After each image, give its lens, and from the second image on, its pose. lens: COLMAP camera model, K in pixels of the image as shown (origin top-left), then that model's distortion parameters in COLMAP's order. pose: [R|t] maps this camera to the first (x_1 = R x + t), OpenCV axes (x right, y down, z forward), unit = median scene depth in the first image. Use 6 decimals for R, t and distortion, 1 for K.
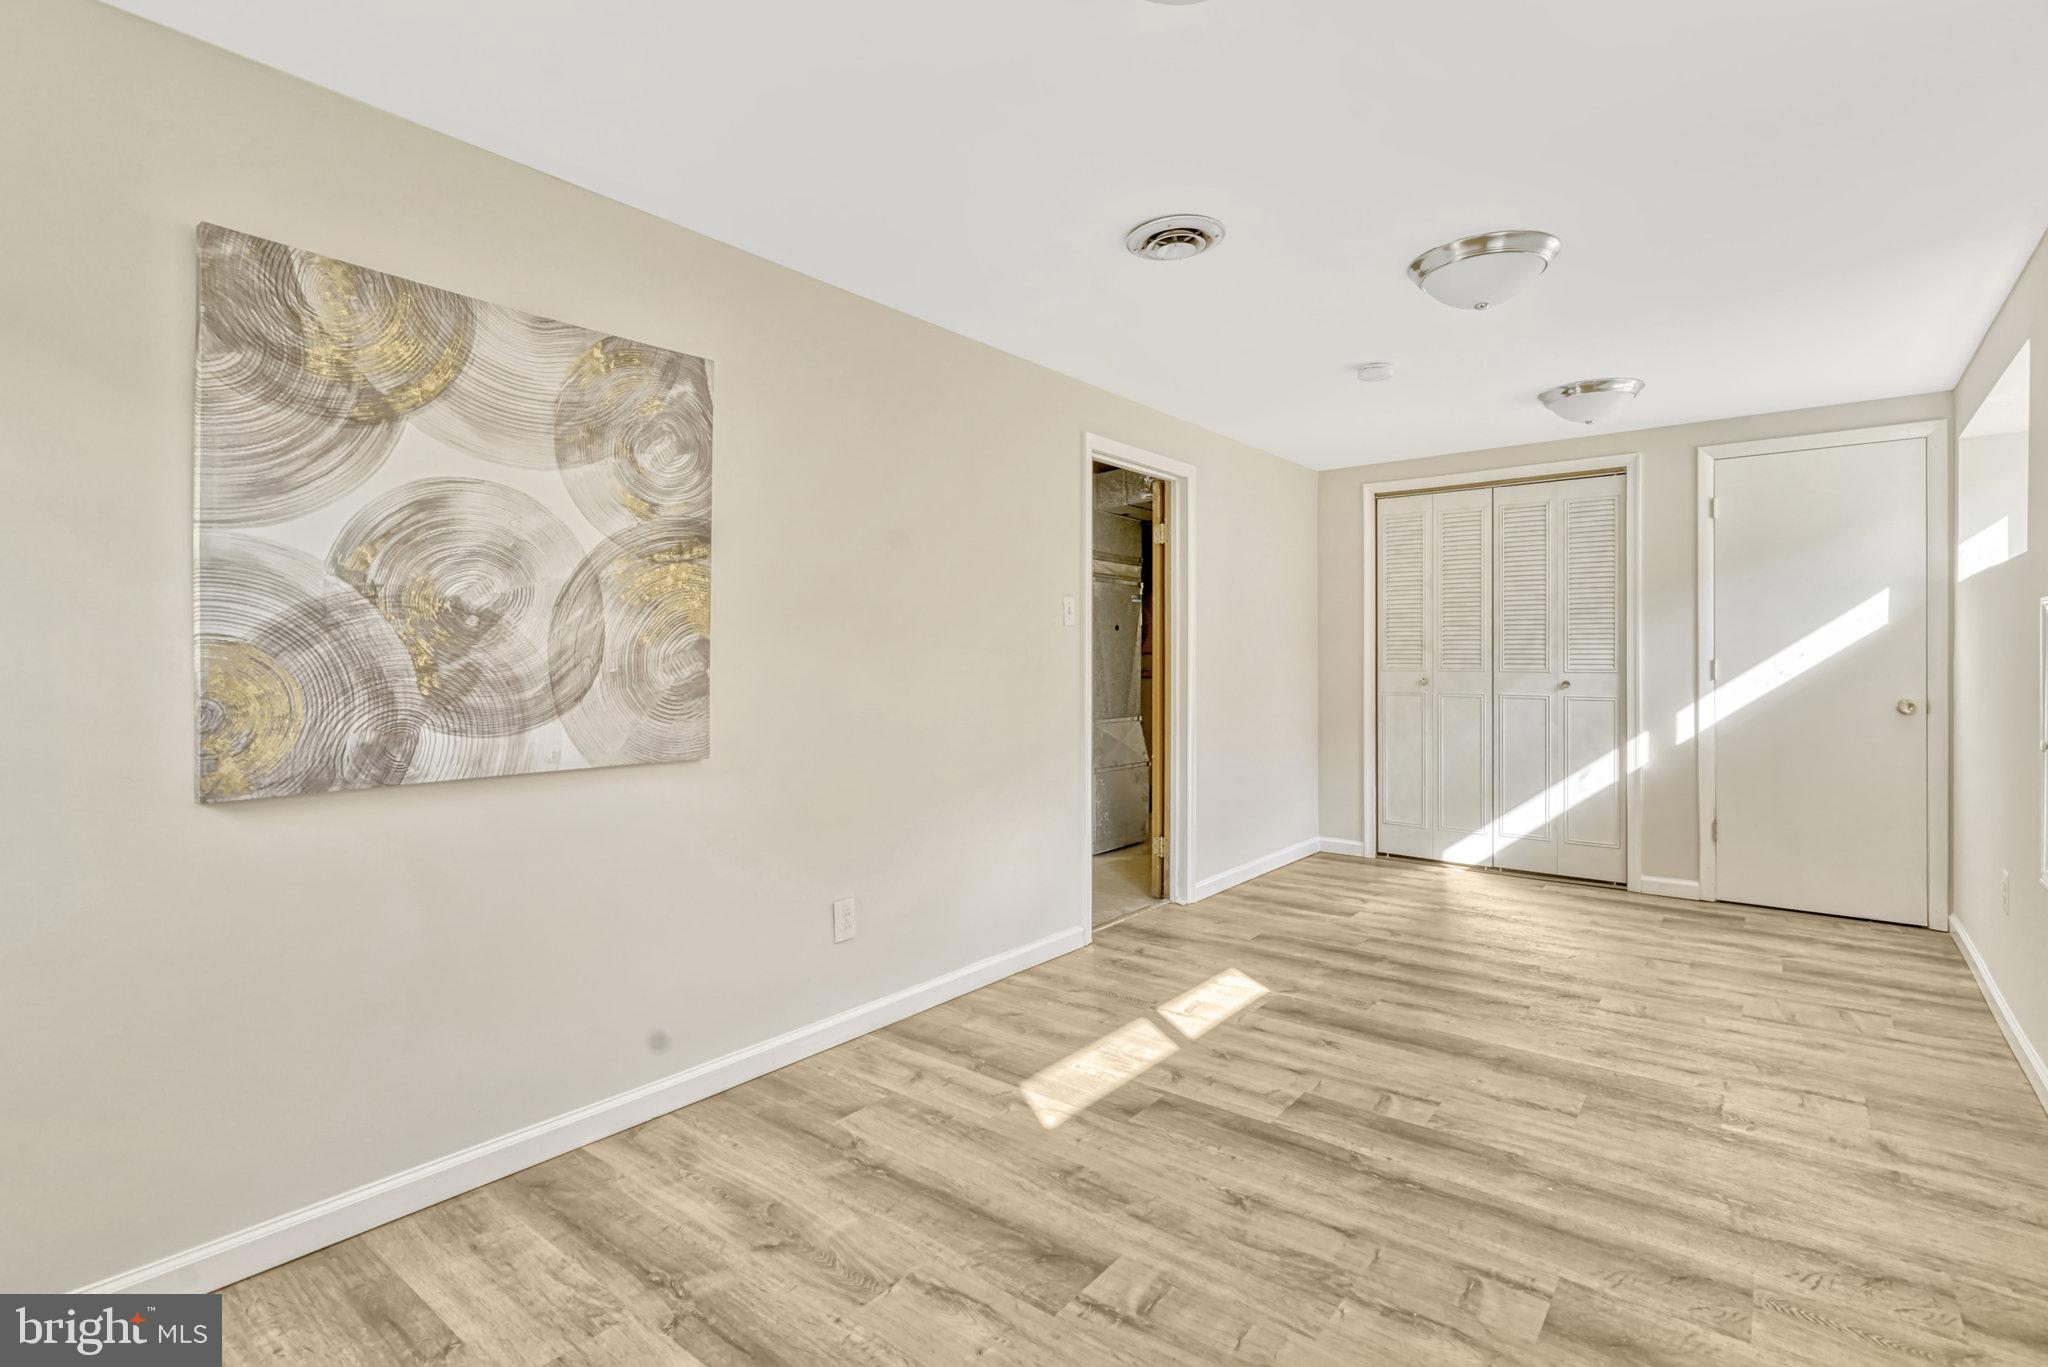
lens RADIAL K [[951.5, 0, 1014.0], [0, 951.5, 654.2], [0, 0, 1]] dist [-0.003304, -0.000055]
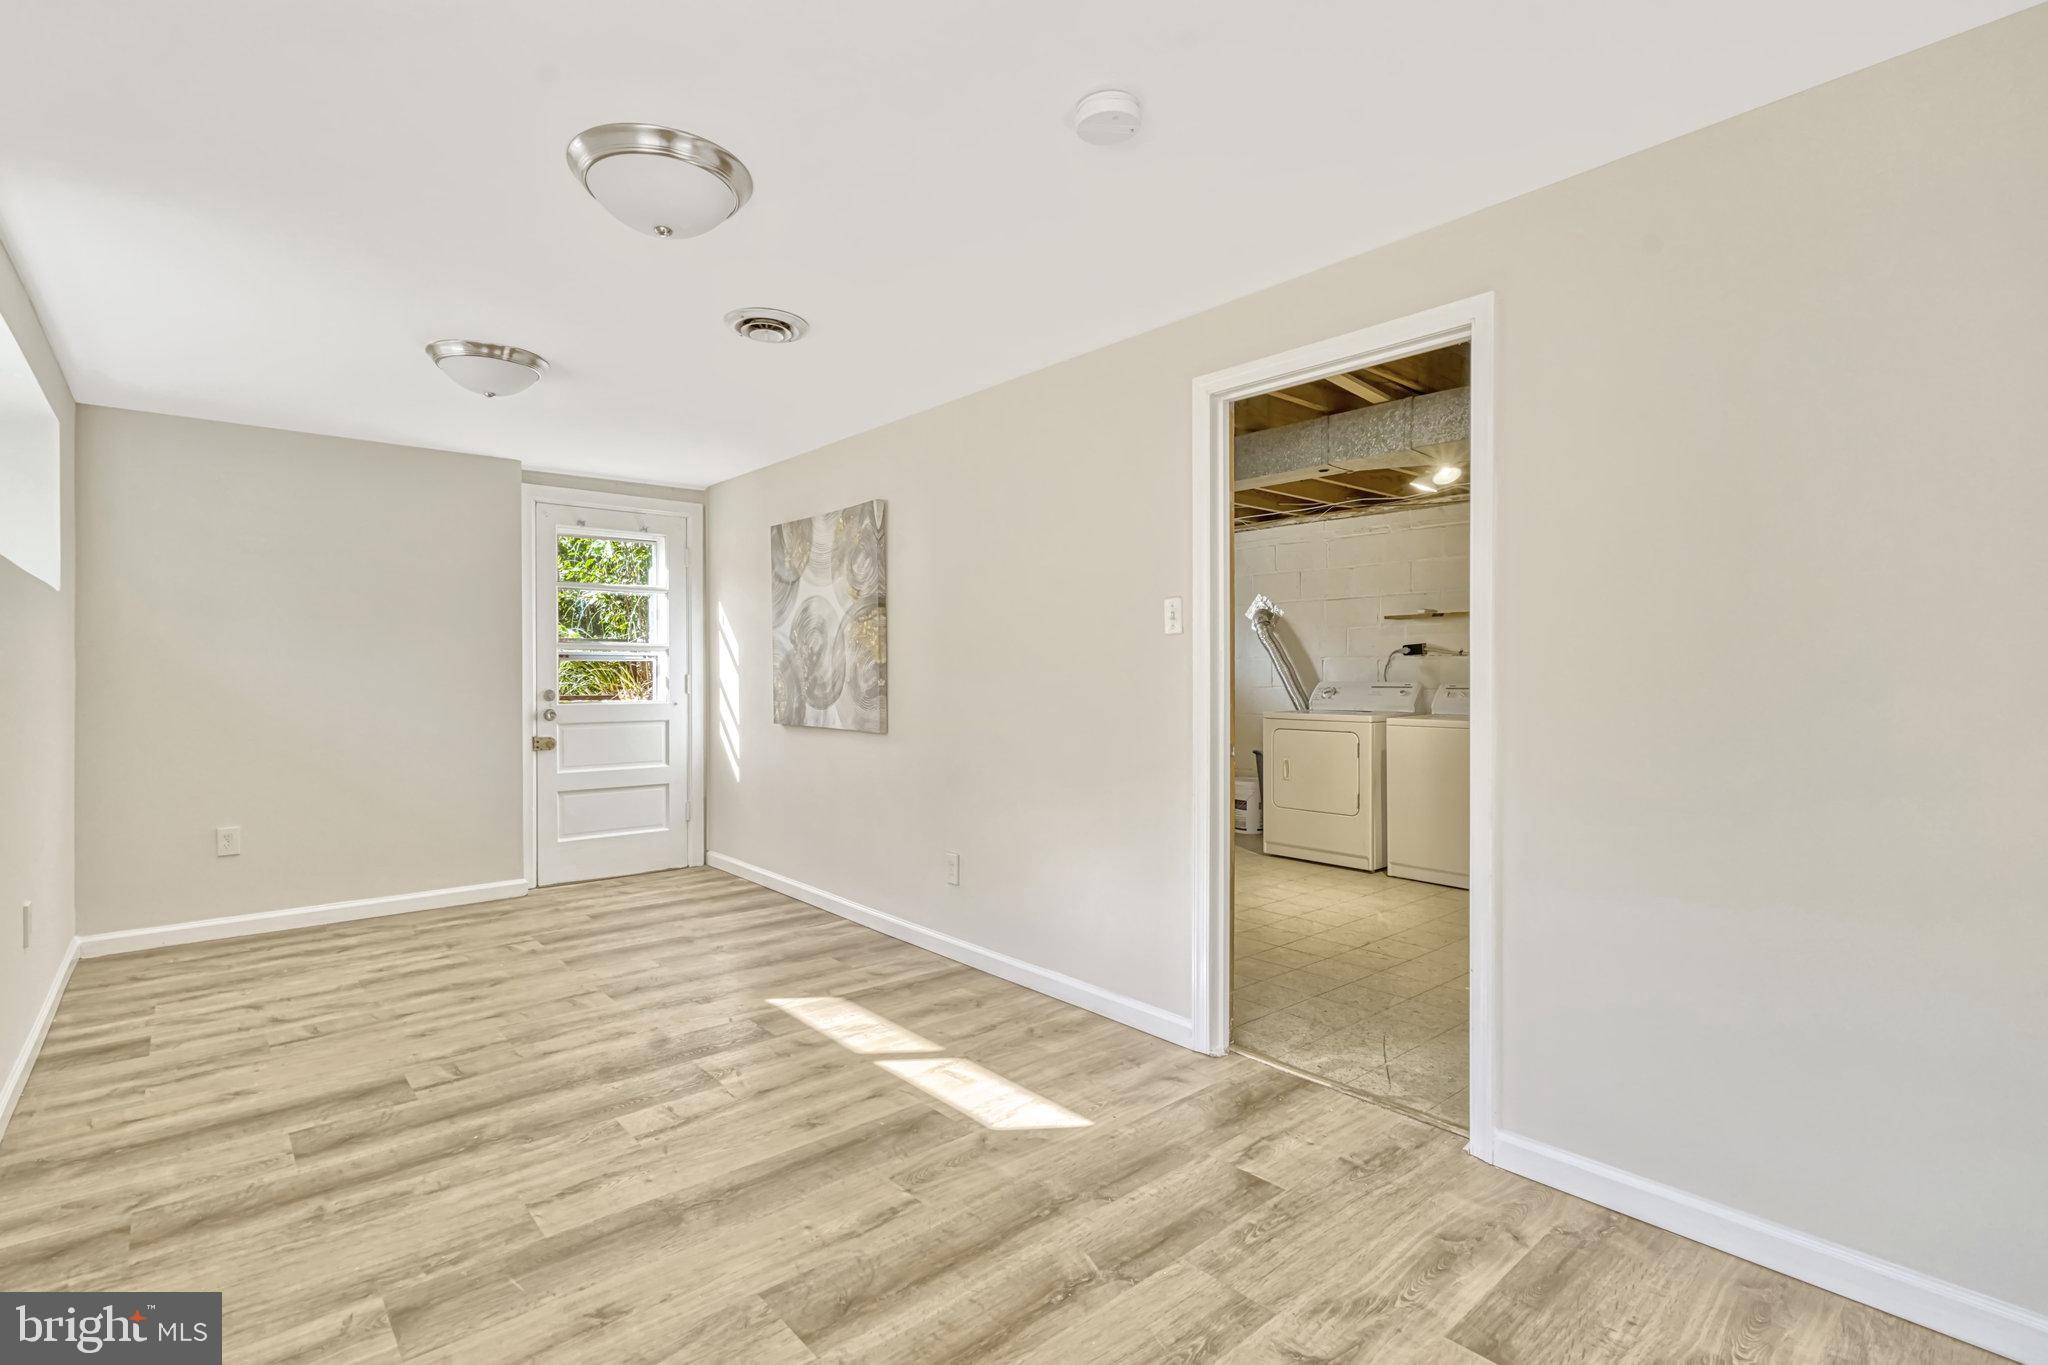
lens RADIAL K [[951.5, 0, 1014.0], [0, 951.5, 653.2], [0, 0, 1]] dist [-0.003304, -0.000055]
pose [[-0.170017, -0.021336, -0.985210, 1.382929], [0.003658, 0.999745, -0.022282, 0.005747], [0.985434, -0.007392, -0.169896, 1.592989]]
